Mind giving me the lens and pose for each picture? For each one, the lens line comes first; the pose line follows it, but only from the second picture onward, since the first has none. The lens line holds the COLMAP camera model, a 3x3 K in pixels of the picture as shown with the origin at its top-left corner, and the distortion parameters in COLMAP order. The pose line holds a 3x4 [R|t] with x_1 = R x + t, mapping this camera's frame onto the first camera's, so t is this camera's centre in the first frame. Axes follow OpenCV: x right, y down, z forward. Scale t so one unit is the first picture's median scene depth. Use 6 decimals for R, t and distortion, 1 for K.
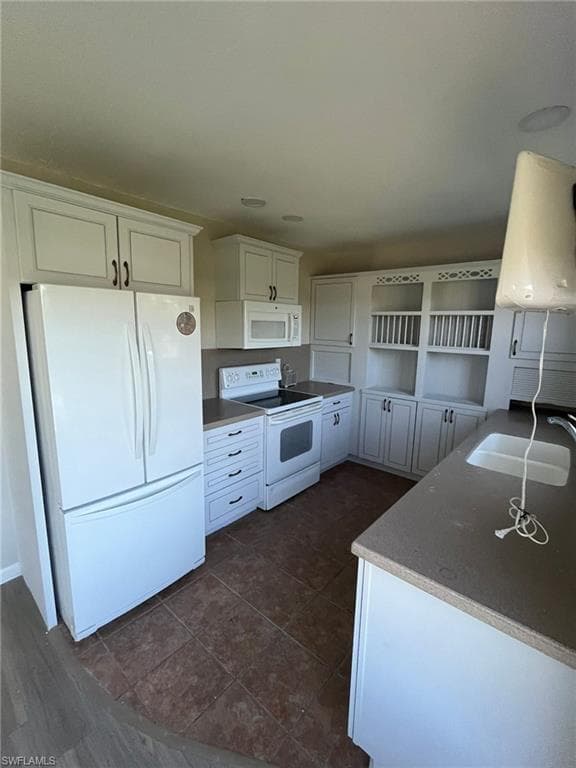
lens RADIAL K [[314.5, 0, 288.0], [0, 314.5, 384.0], [0, 0, 1]] dist [0.001135, 0.000080]
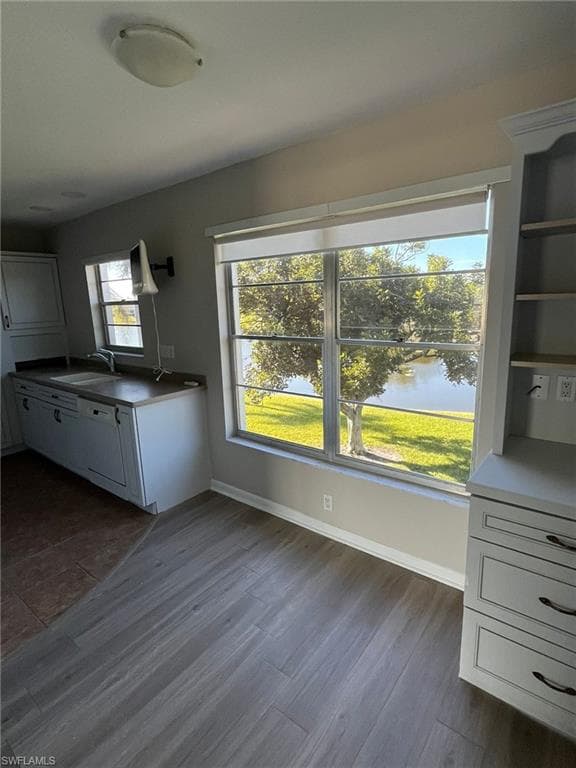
lens RADIAL K [[395.6, 0, 288.0], [0, 395.6, 384.0], [0, 0, 1]] dist [0.004073, 0.000694]
pose [[-0.062463, -0.235913, 0.969765, -0.855502], [0.196024, 0.949836, 0.243691, -0.039070], [-0.978608, 0.205319, -0.013085, -0.037099]]
